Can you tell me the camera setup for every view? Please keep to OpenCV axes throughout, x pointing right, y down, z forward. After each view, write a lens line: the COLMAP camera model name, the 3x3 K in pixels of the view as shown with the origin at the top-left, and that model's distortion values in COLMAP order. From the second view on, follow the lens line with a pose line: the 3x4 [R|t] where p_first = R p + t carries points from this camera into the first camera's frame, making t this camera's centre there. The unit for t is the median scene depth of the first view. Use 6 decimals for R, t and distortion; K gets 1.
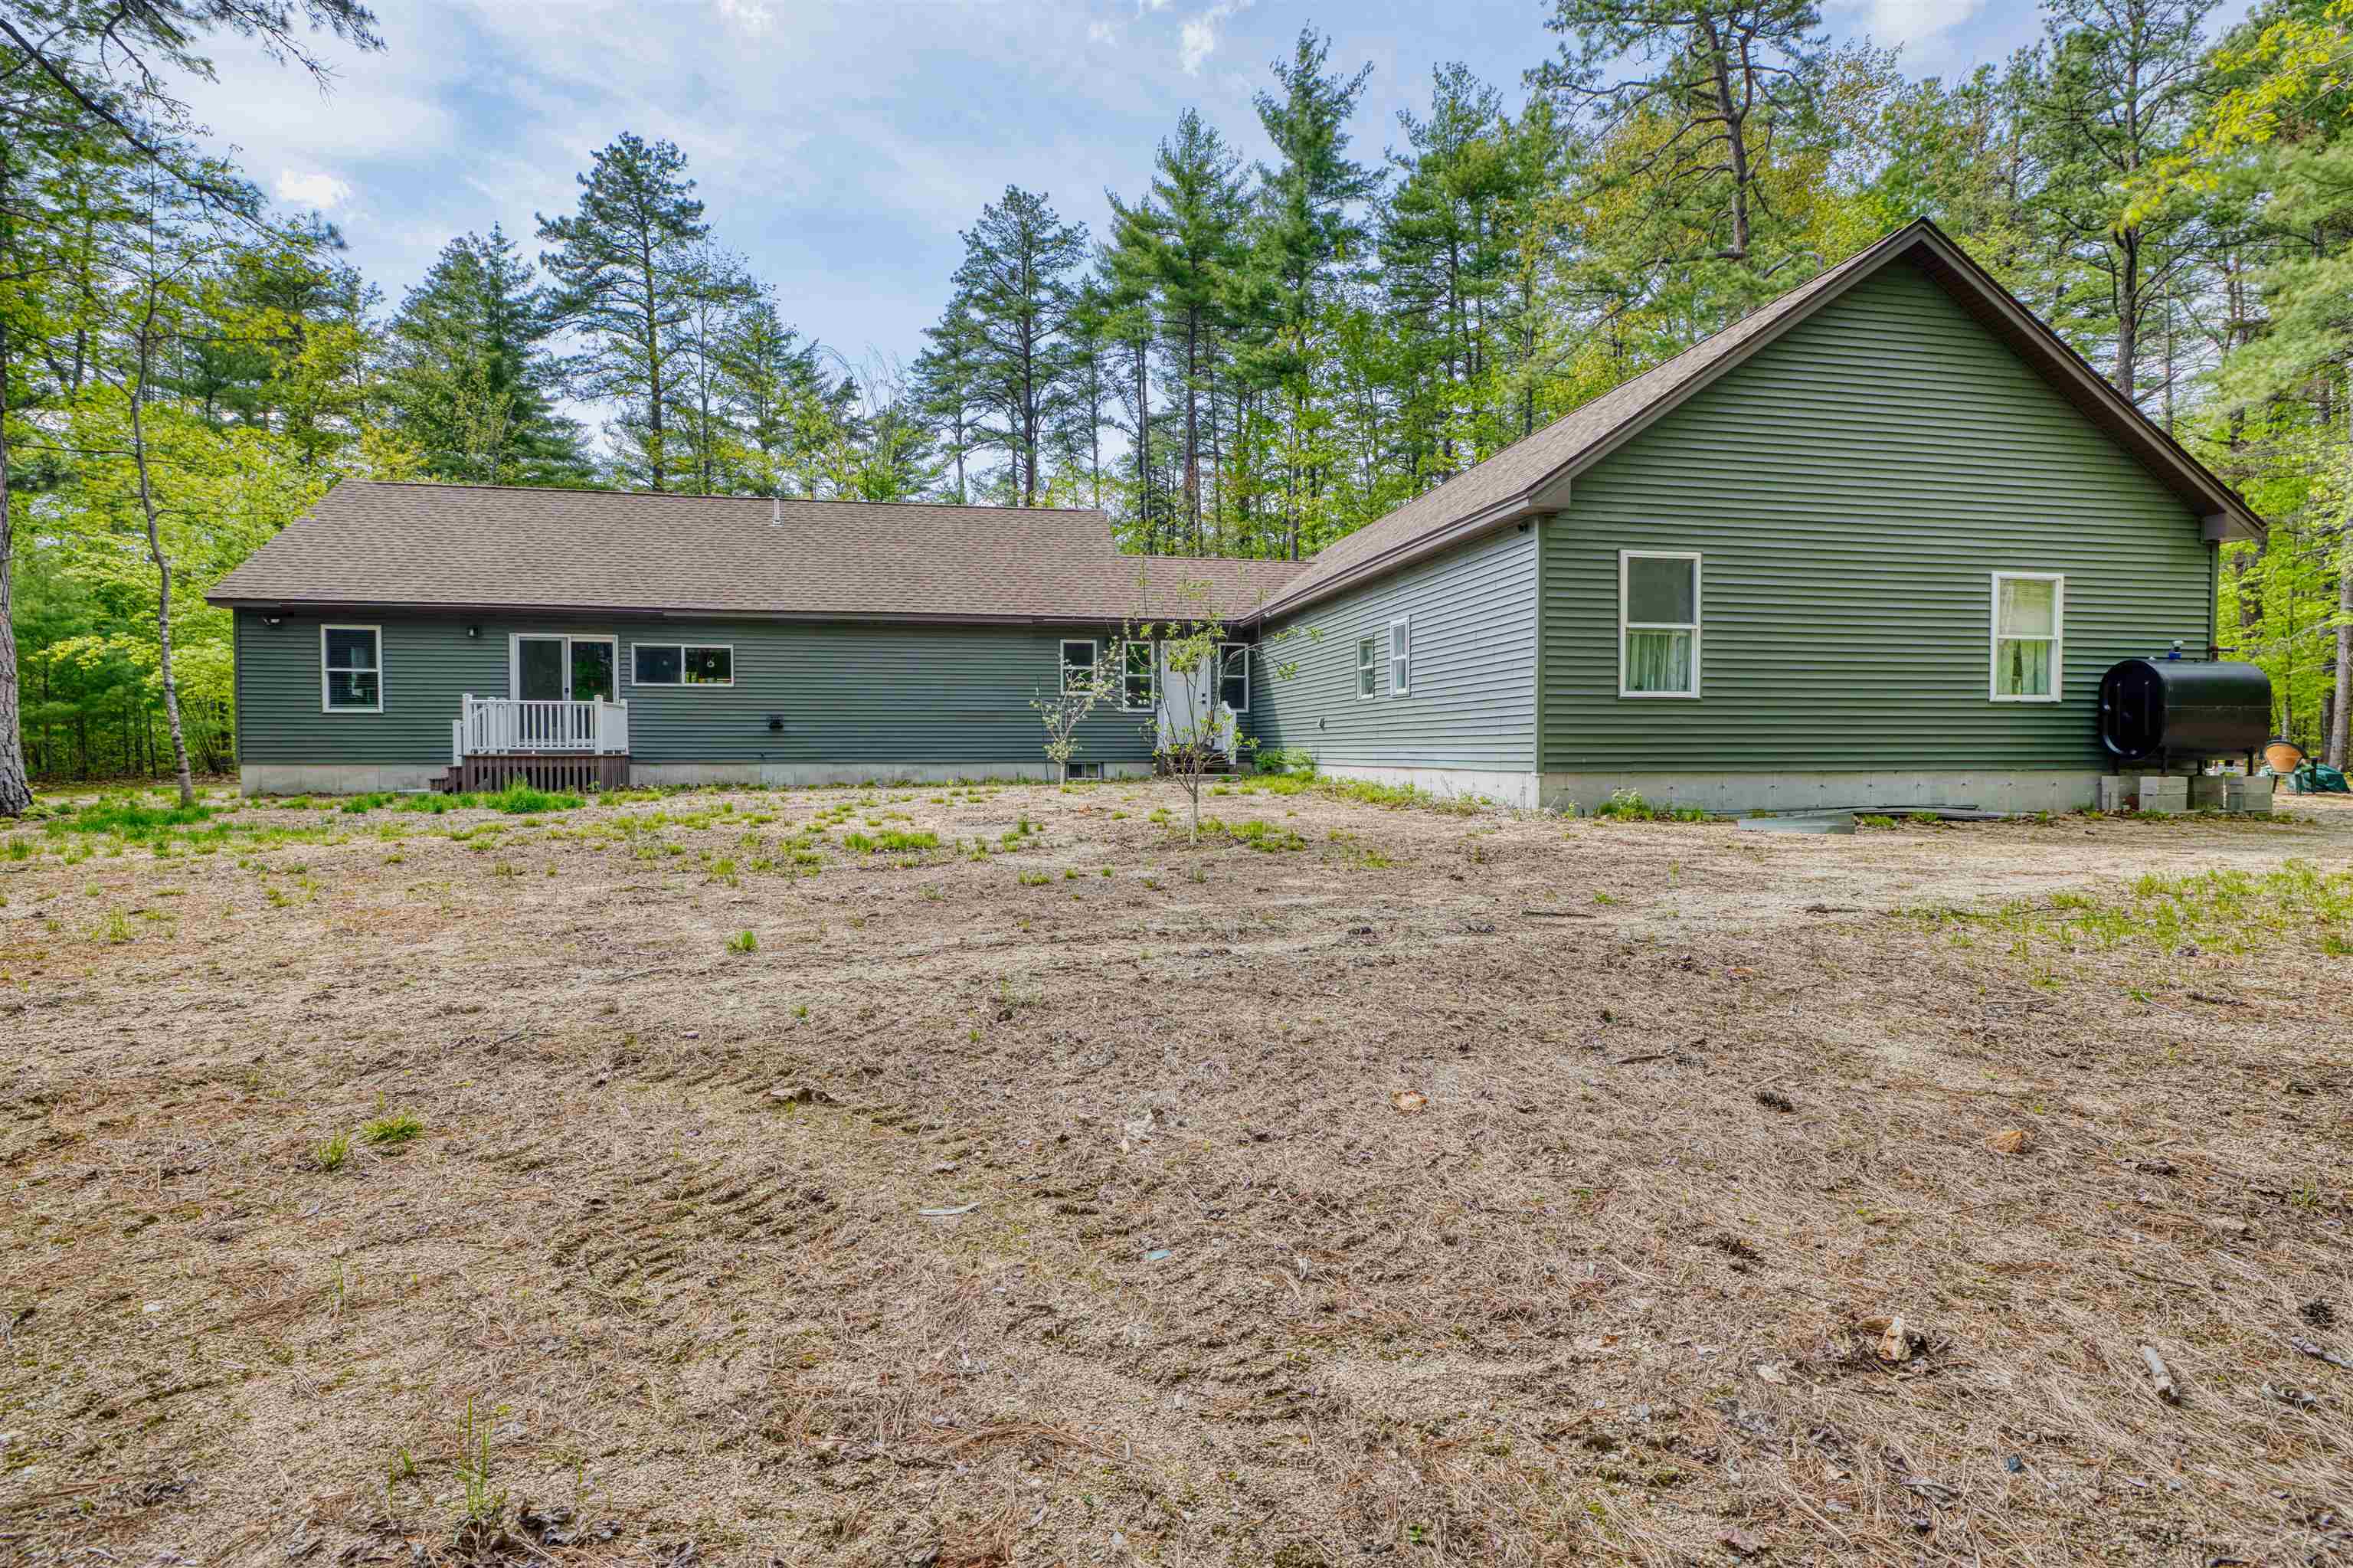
lens RADIAL K [[1173.6, 0, 1176.5], [0, 1173.6, 784.0], [0, 0, 1]] dist [0.000700, 0.000098]
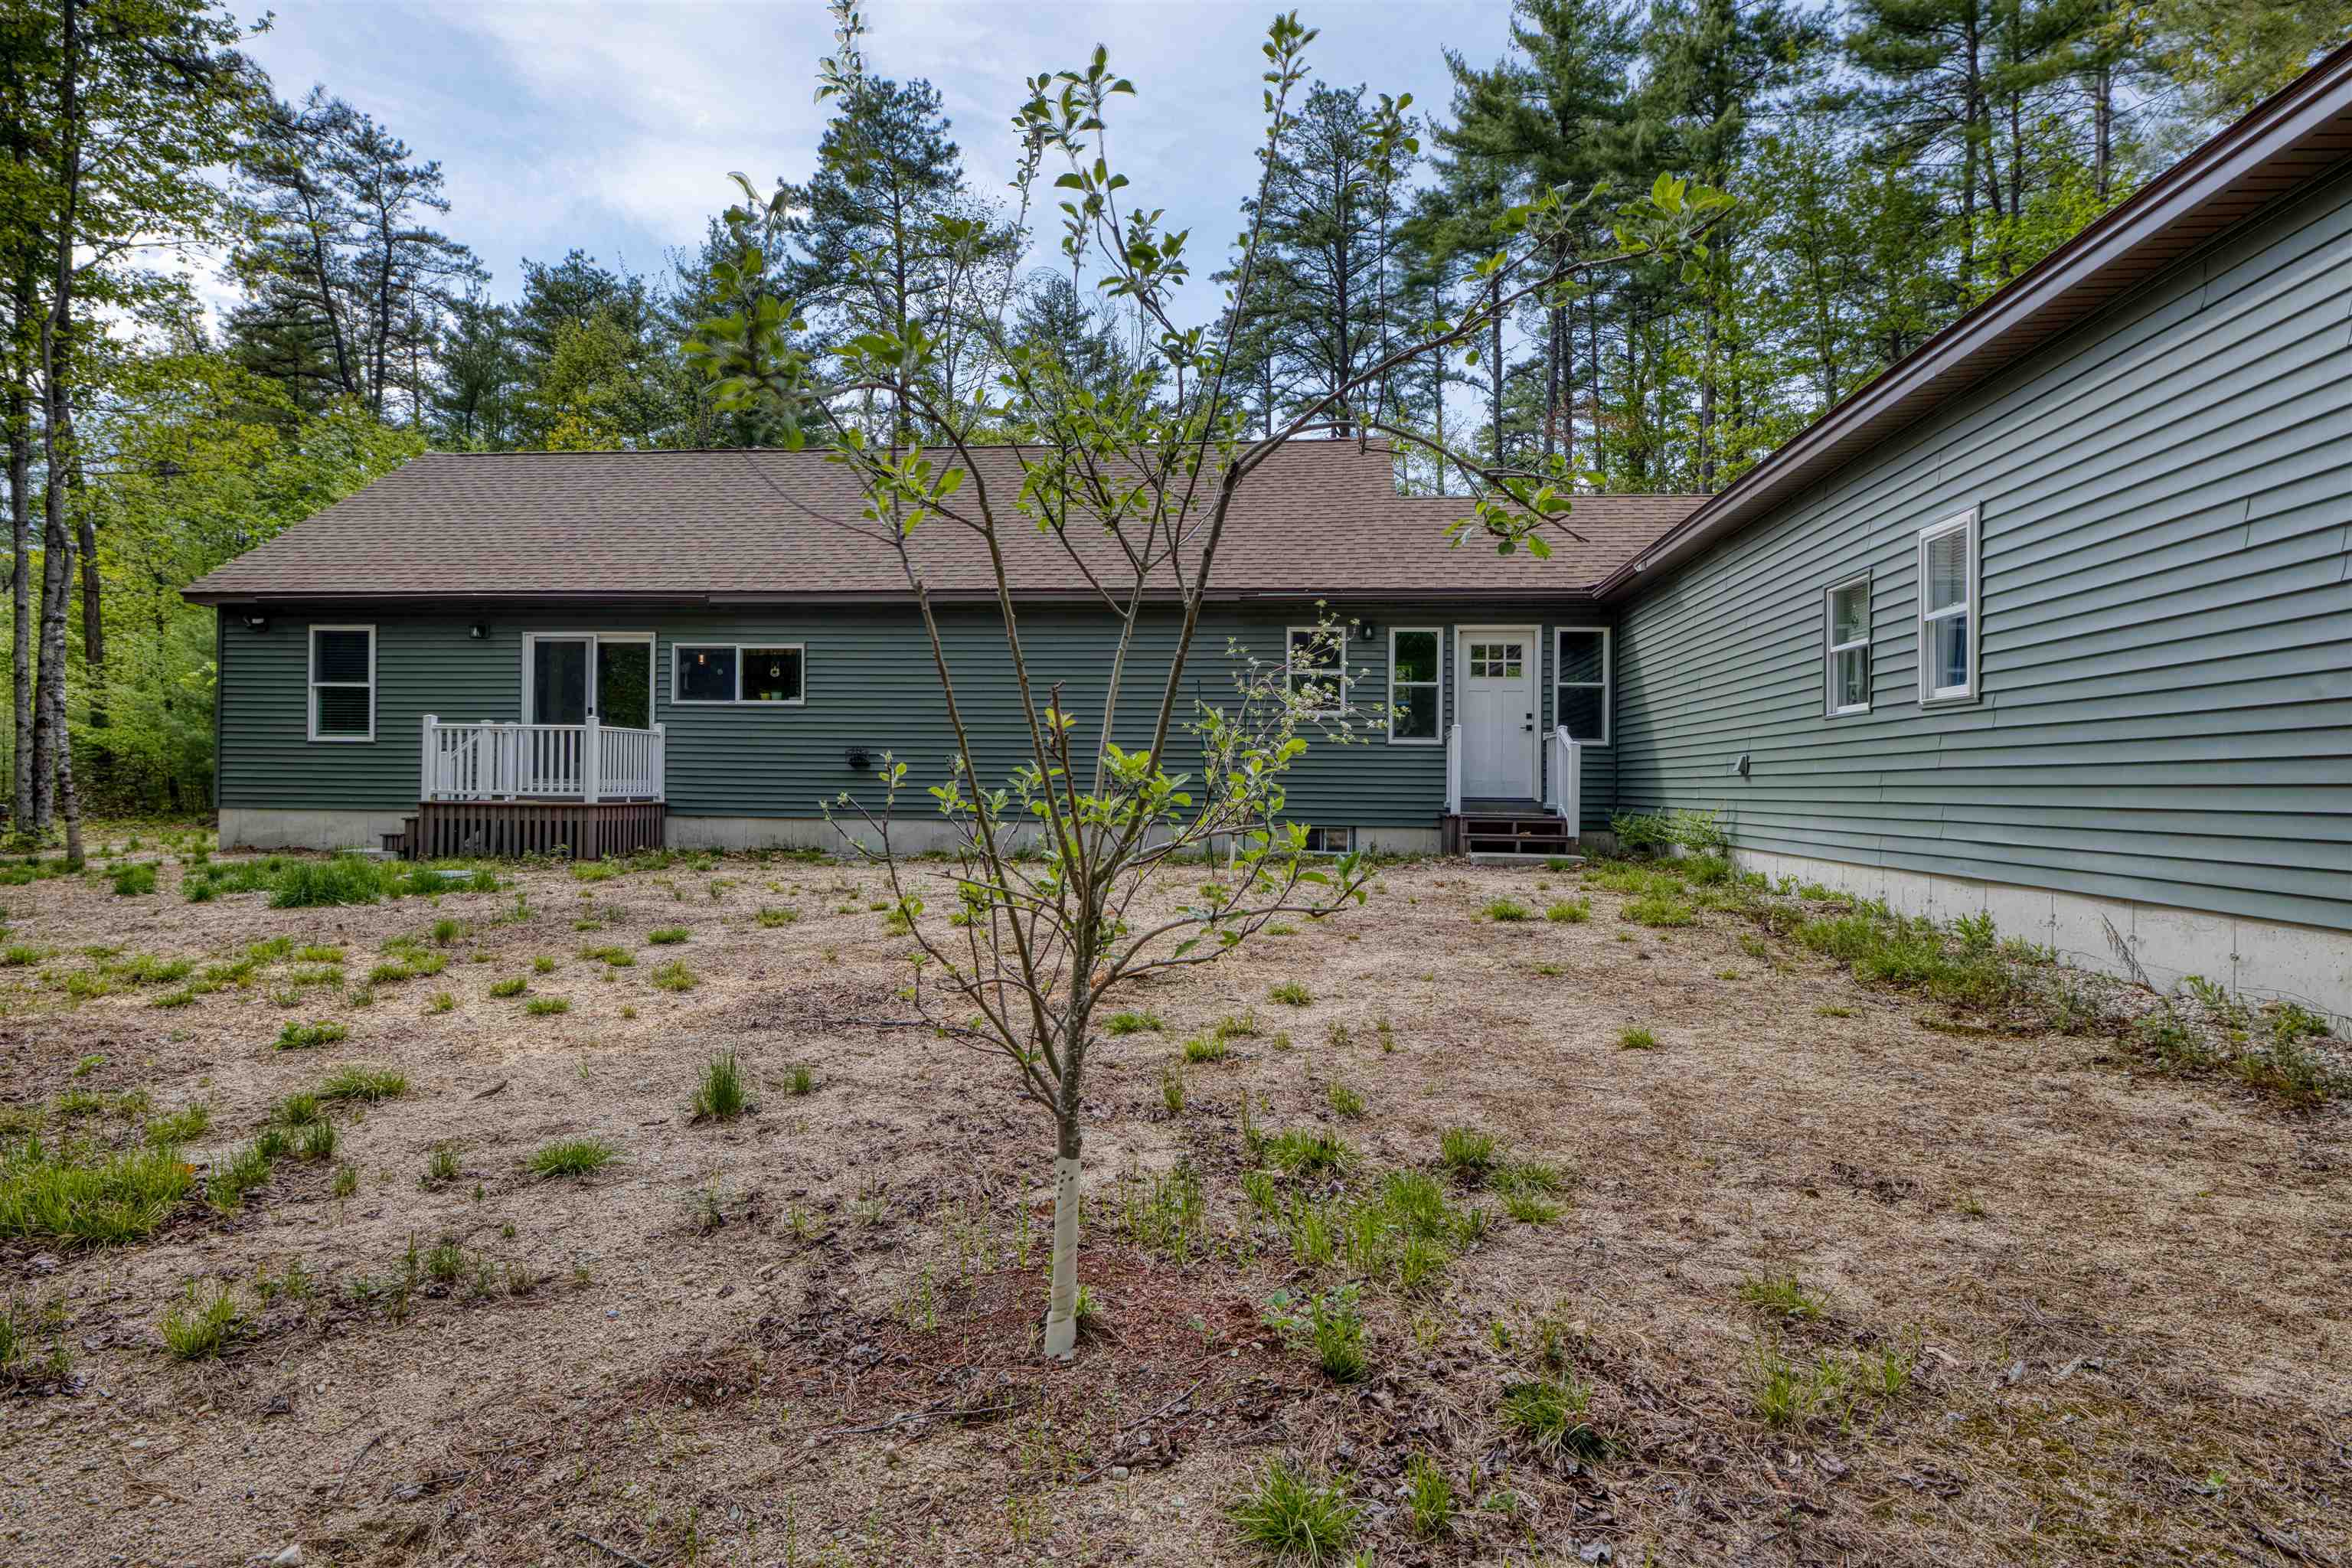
lens RADIAL K [[1250.5, 0, 1173.6], [0, 1250.5, 756.8], [0, 0, 1]] dist [0.029162, 0.000078]
pose [[0.951043, 0.005879, -0.309004, 0.050331], [-0.022582, 0.998468, -0.050506, -0.020220], [0.308234, 0.055011, 0.949719, 0.362794]]
